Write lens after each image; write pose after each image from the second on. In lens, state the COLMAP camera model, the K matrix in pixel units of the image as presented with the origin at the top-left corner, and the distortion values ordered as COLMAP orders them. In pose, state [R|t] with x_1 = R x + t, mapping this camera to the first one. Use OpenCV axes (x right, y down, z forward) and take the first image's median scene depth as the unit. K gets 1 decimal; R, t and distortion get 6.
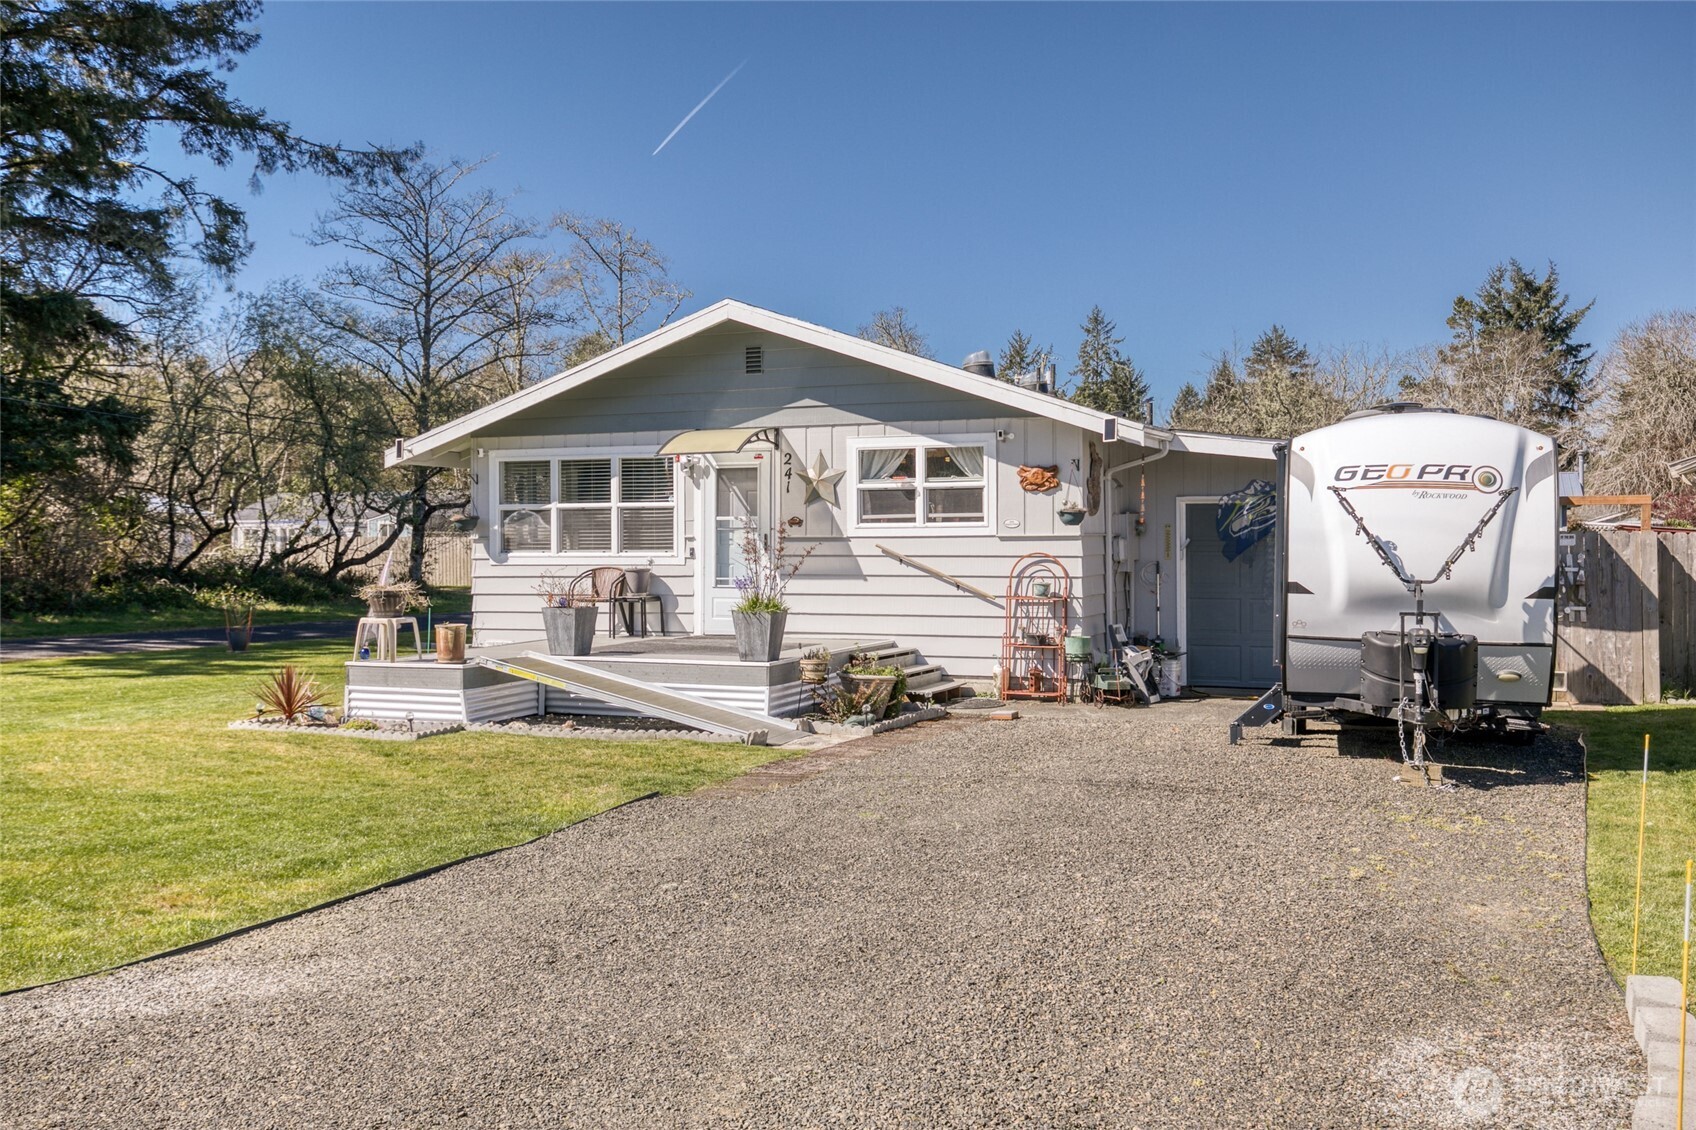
lens RADIAL K [[1631.7, 0, 848.0], [0, 1631.7, 565.0], [0, 0, 1]] dist [0.036224, -0.009959]
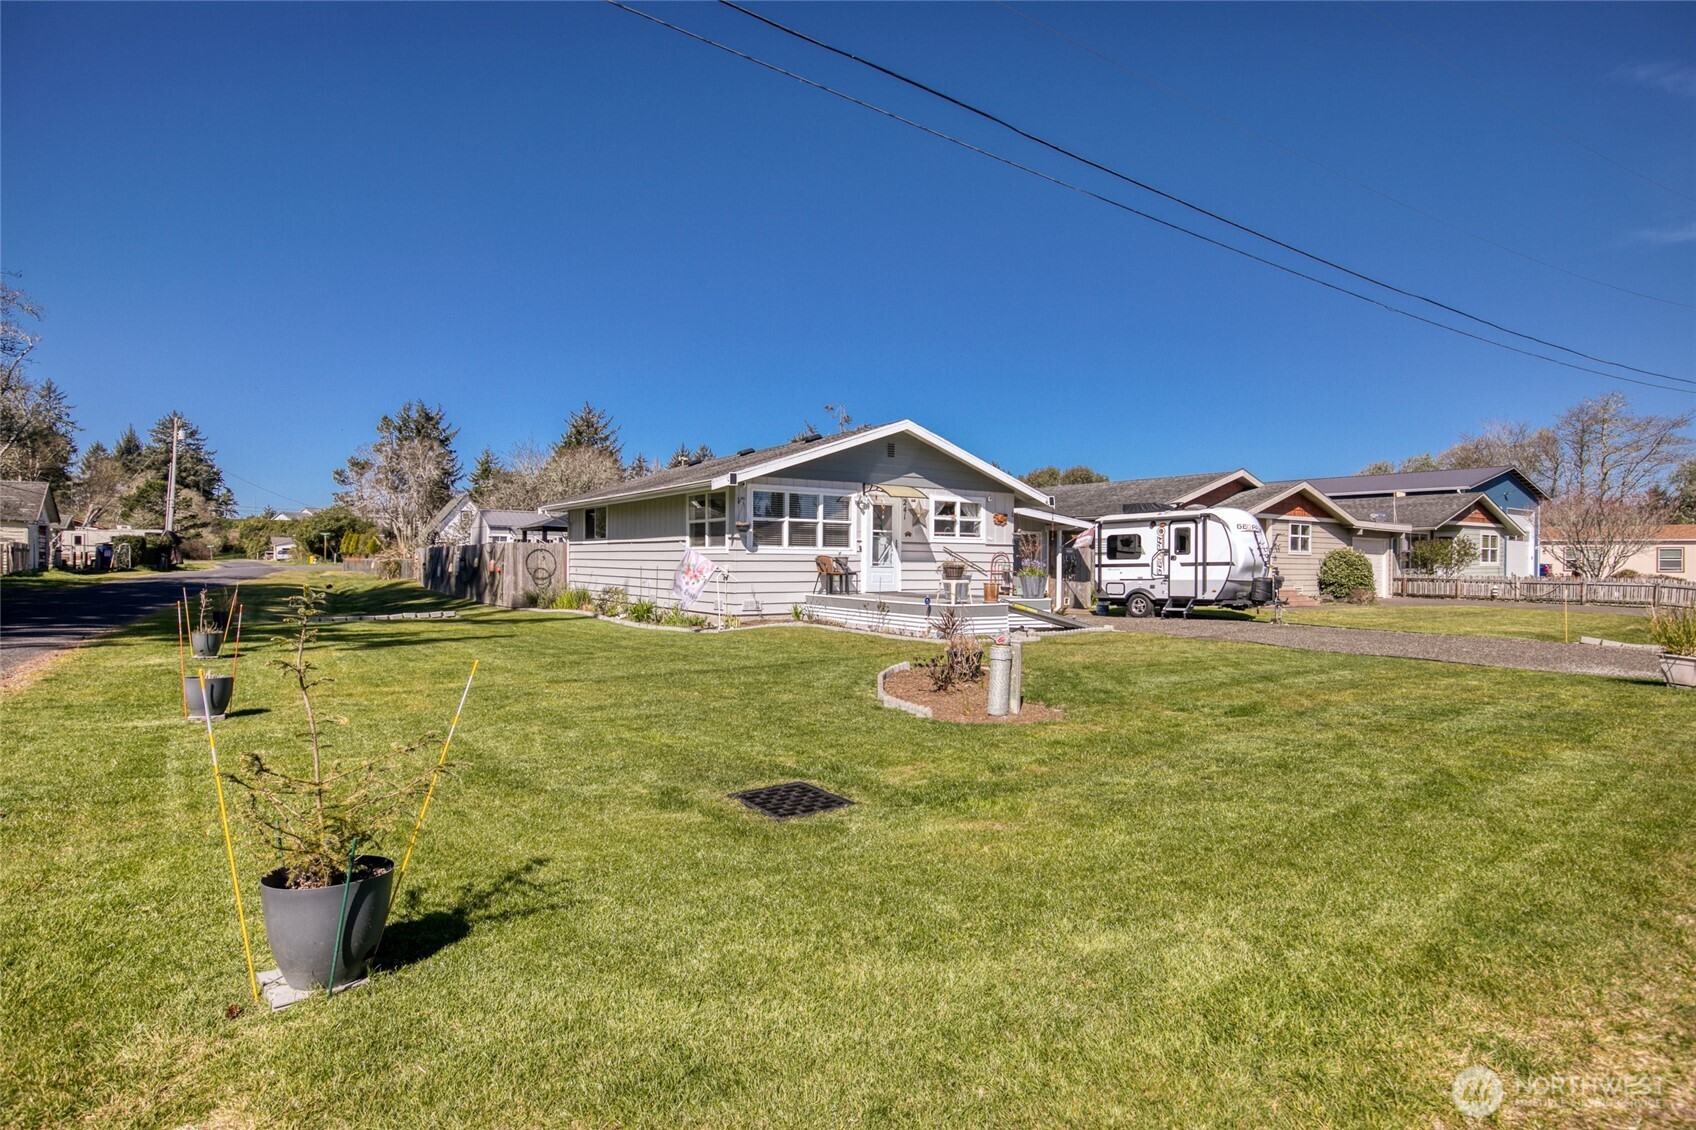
lens RADIAL K [[875.9, 0, 848.0], [0, 875.9, 565.0], [0, 0, 1]] dist [-0.027418, -0.000046]
pose [[0.547831, 0.005129, 0.836573, -0.946537], [-0.001296, 0.999985, -0.005282, 0.016575], [-0.836588, 0.001809, 0.547829, 0.465989]]
